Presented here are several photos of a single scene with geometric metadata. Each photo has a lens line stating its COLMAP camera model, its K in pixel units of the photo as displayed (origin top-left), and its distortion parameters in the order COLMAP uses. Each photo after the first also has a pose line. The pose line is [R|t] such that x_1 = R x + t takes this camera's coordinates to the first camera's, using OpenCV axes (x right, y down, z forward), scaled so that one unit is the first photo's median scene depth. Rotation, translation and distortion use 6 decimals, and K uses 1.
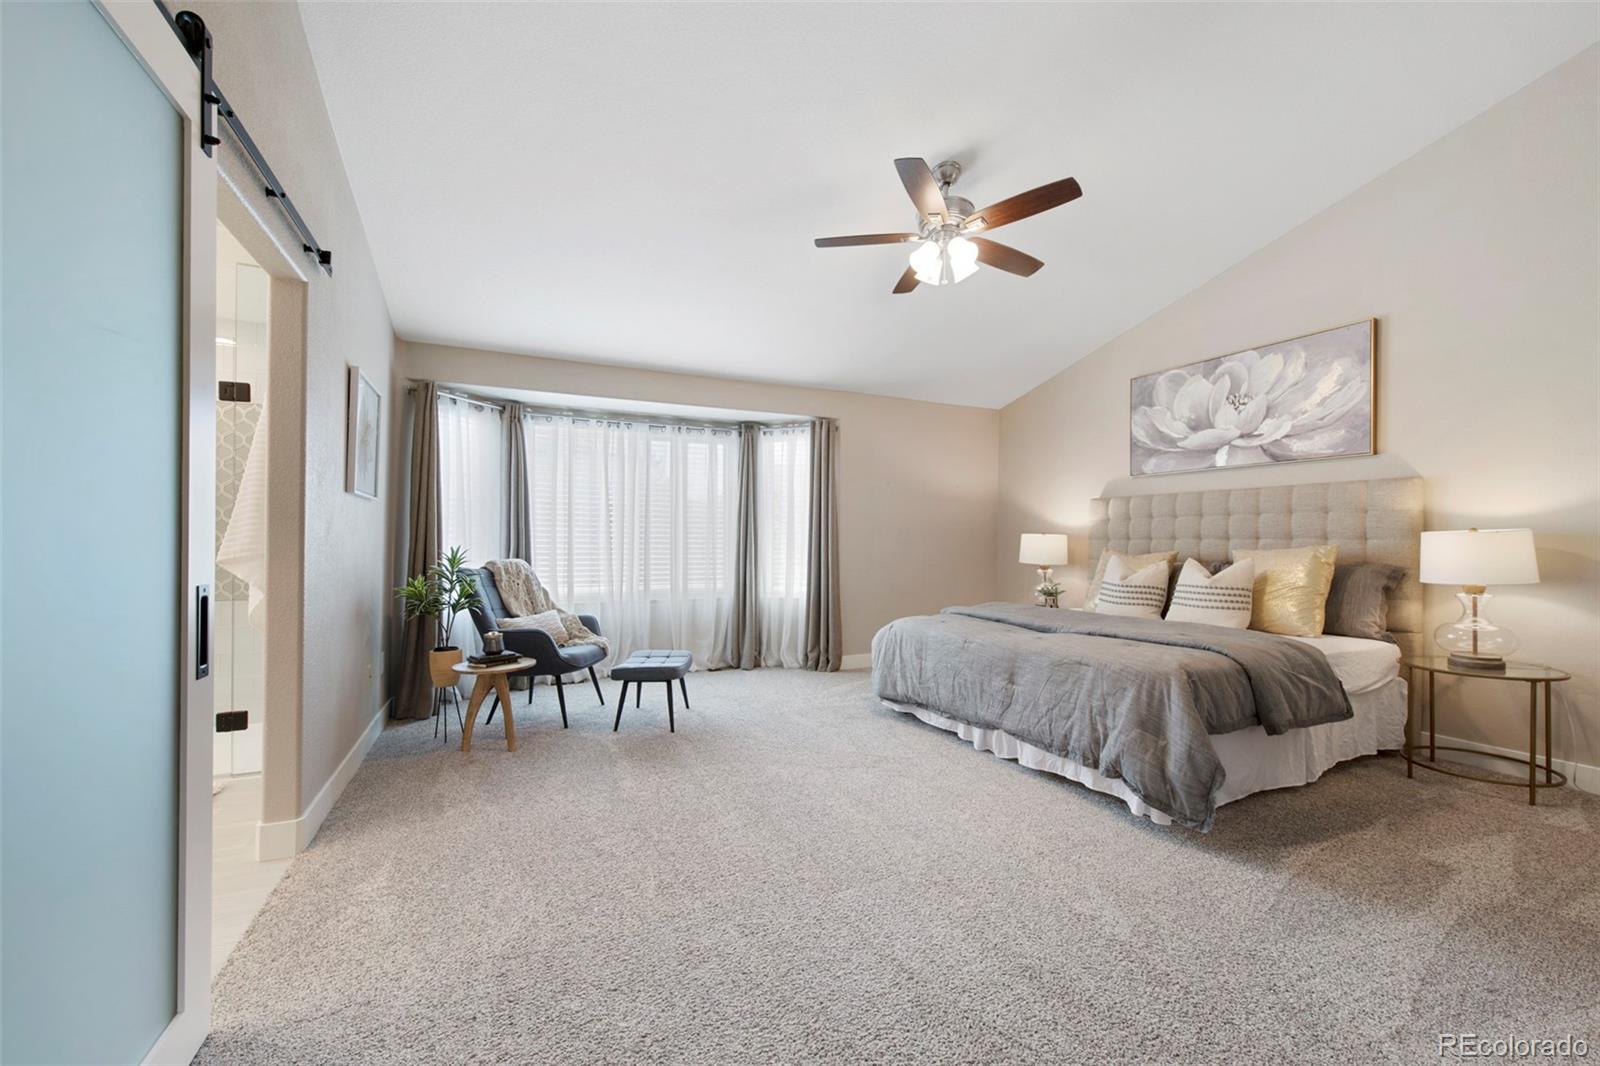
lens RADIAL K [[636.0, 0, 806.6], [0, 636.0, 541.8], [0, 0, 1]] dist [0.000997, 0.000083]
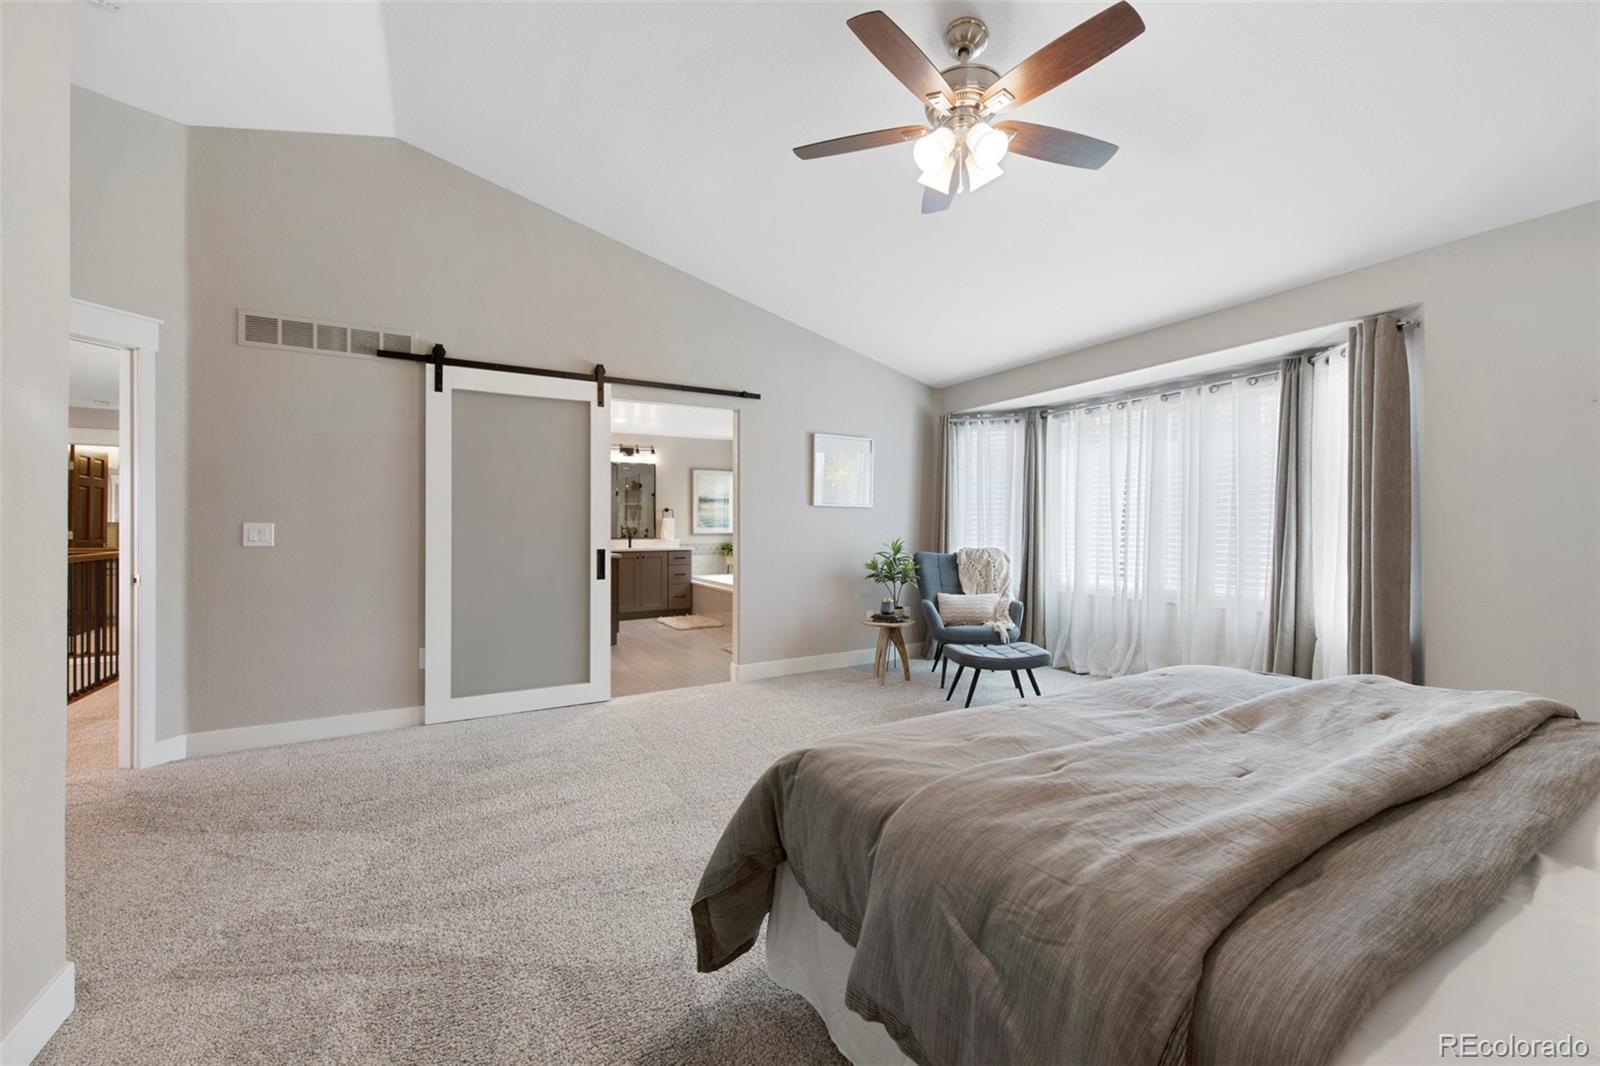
lens RADIAL K [[640.9, 0, 801.0], [0, 640.9, 527.1], [0, 0, 1]] dist [0.001207, 0.000108]
pose [[0.081569, -0.006147, -0.996649, 0.635269], [0.001526, 0.999981, -0.006043, -0.003370], [0.996667, -0.001028, 0.081576, 0.502711]]
